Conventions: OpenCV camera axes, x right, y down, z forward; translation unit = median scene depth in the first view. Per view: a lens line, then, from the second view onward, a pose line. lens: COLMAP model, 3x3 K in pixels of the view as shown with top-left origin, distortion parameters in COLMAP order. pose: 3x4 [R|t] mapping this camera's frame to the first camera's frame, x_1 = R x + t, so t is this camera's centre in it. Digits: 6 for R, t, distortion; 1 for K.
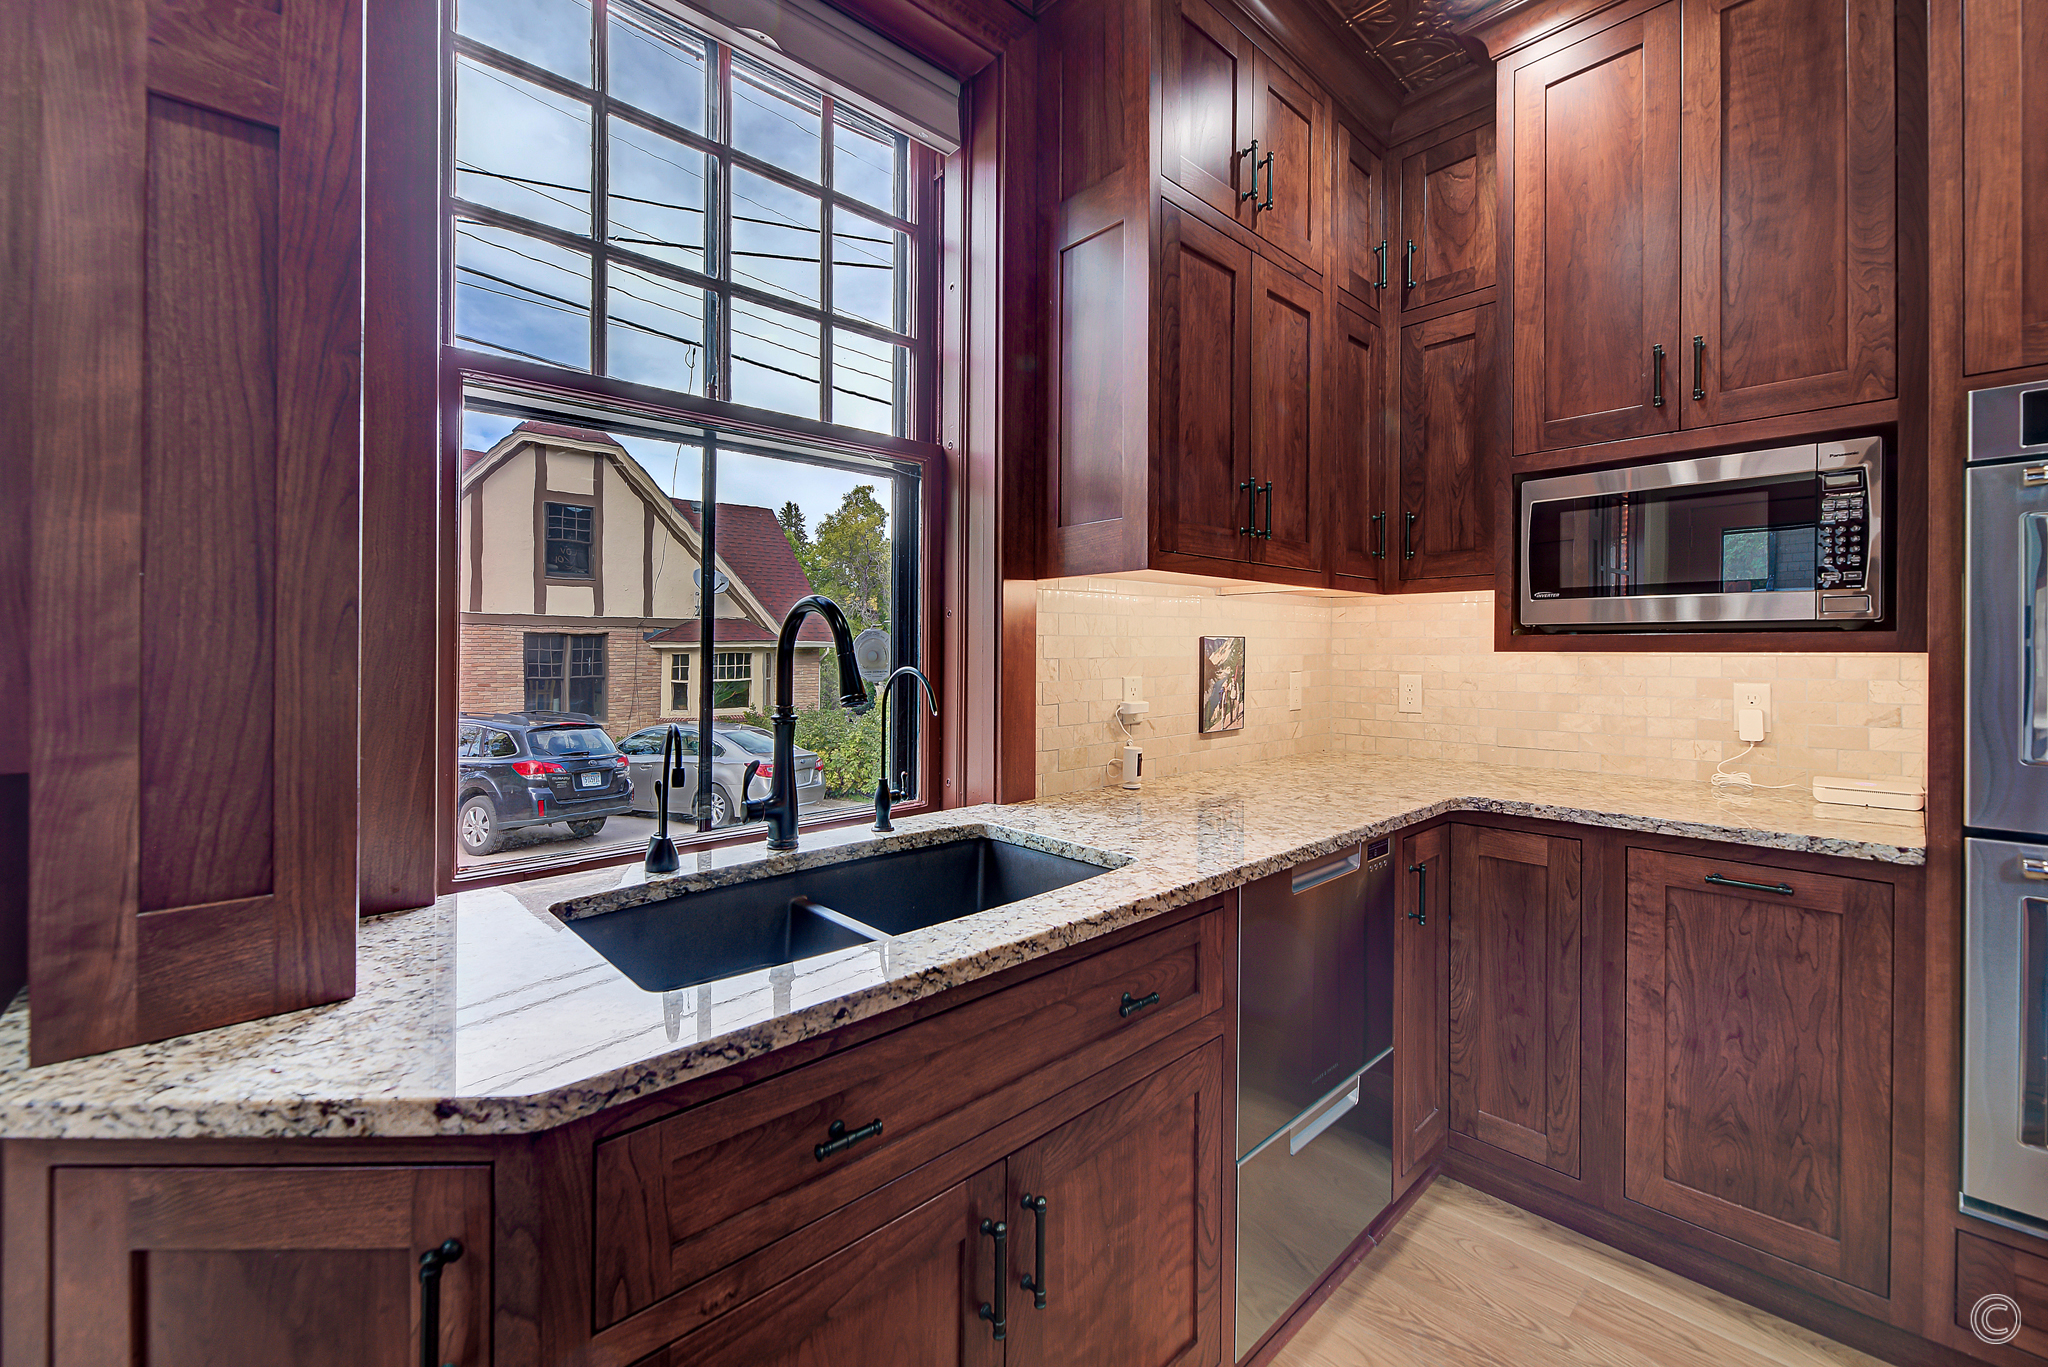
lens RADIAL K [[821.2, 0, 976.9], [0, 821.2, 639.2], [0, 0, 1]] dist [-0.002387, -0.000358]
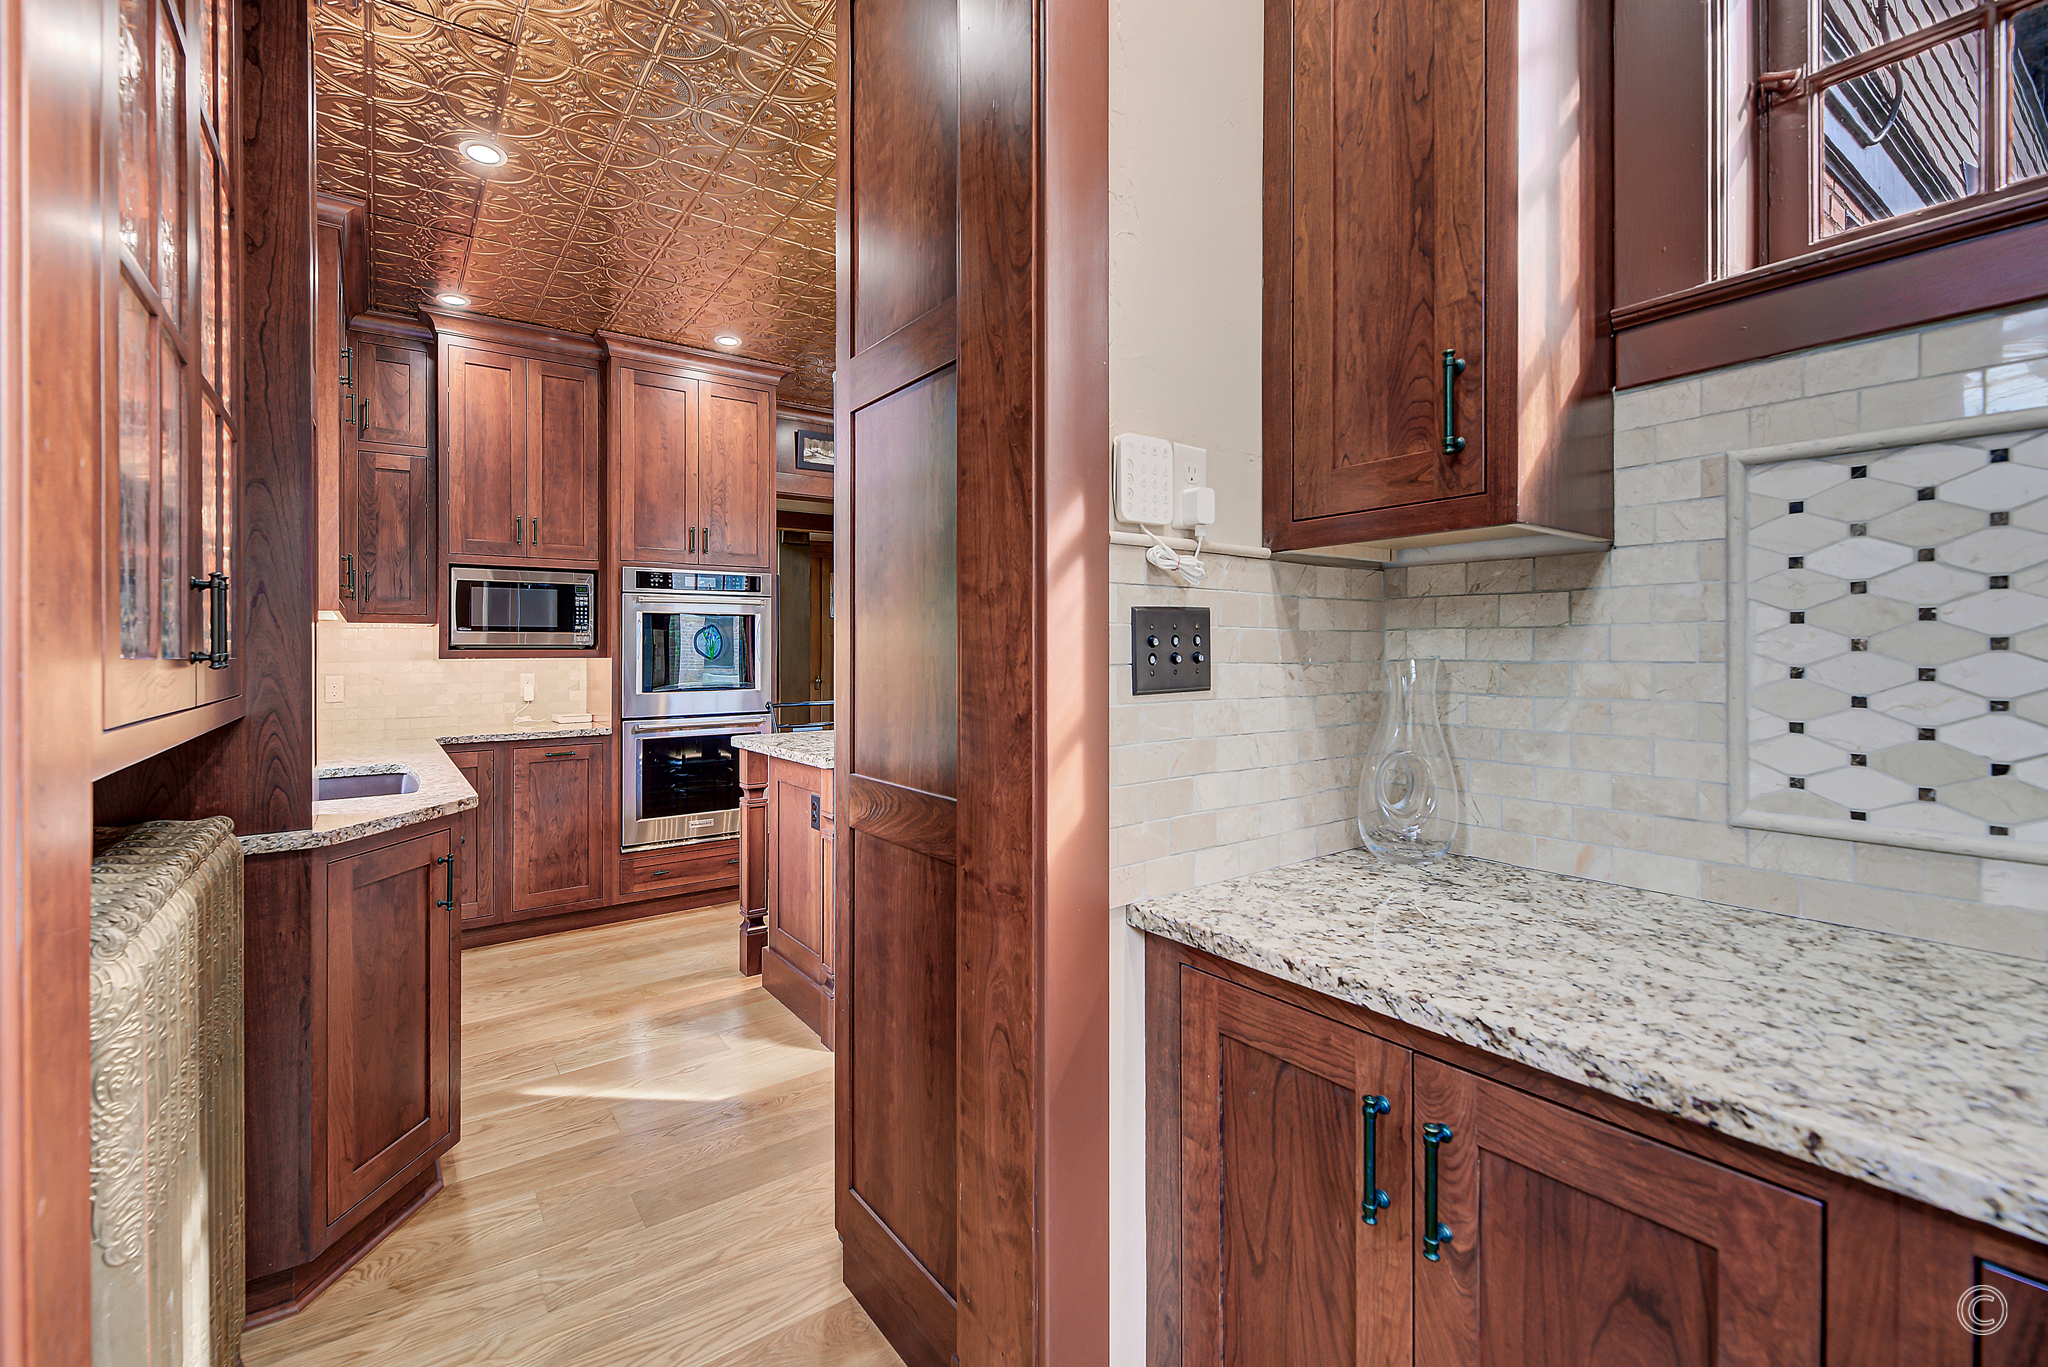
lens RADIAL K [[891.5, 0, 1020.6], [0, 891.5, 664.7], [0, 0, 1]] dist [-0.000885, -0.000063]
pose [[0.089750, -0.008724, 0.995926, -1.357733], [-0.002813, 0.999955, 0.009013, 0.007649], [-0.995960, -0.003610, 0.089721, -0.514095]]
